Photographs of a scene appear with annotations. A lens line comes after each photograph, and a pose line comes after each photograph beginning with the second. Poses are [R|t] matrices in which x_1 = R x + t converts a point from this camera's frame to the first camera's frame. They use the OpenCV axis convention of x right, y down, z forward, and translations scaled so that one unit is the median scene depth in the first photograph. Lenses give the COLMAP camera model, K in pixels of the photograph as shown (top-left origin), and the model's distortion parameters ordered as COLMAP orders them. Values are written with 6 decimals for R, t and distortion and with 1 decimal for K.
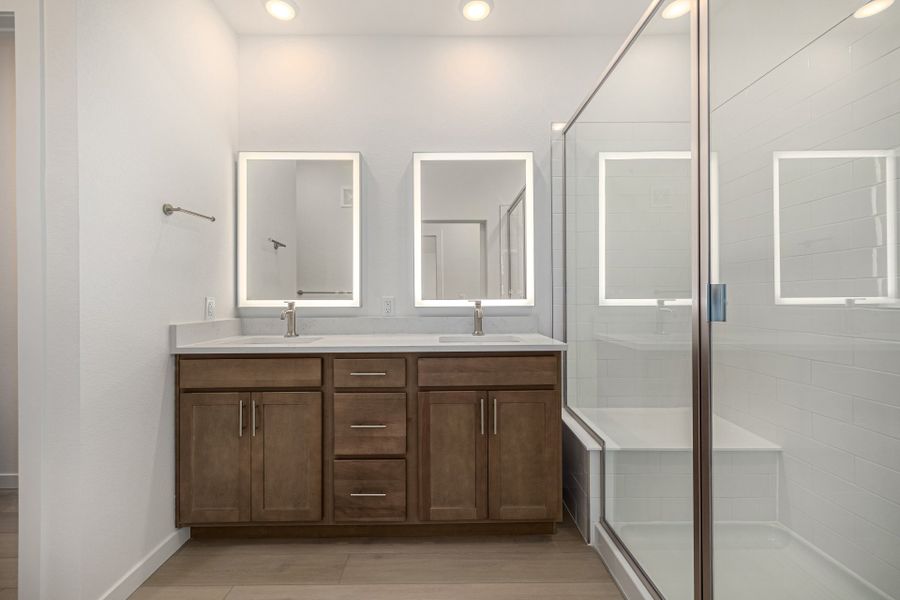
lens RADIAL K [[377.5, 0, 443.6], [0, 377.5, 297.0], [0, 0, 1]] dist [-0.000581, 0.000037]
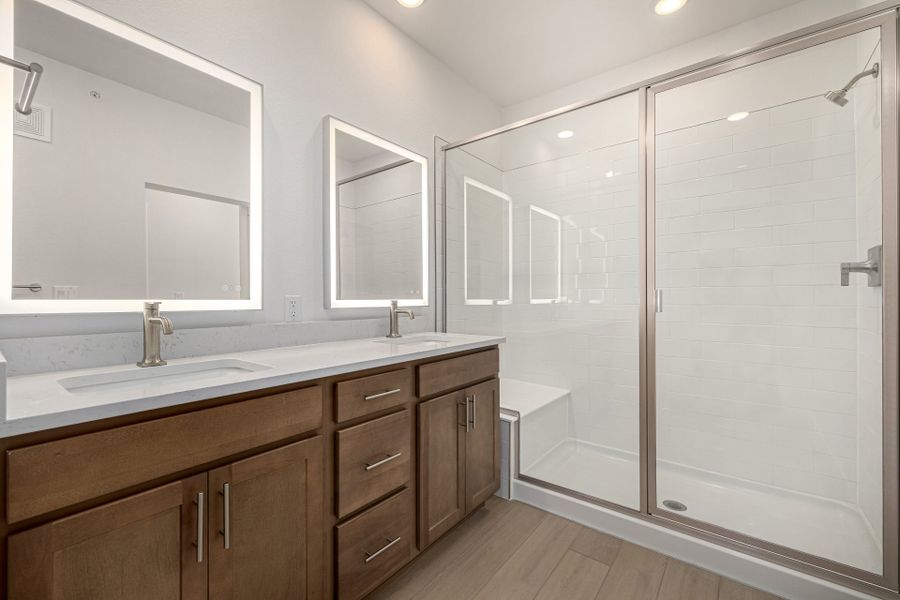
lens RADIAL K [[377.5, 0, 443.6], [0, 377.5, 297.0], [0, 0, 1]] dist [-0.000581, 0.000037]
pose [[0.624350, 0.008995, 0.781093, -0.716793], [-0.004654, 0.999959, -0.007796, 0.008796], [-0.781131, 0.001232, 0.624366, 0.405992]]
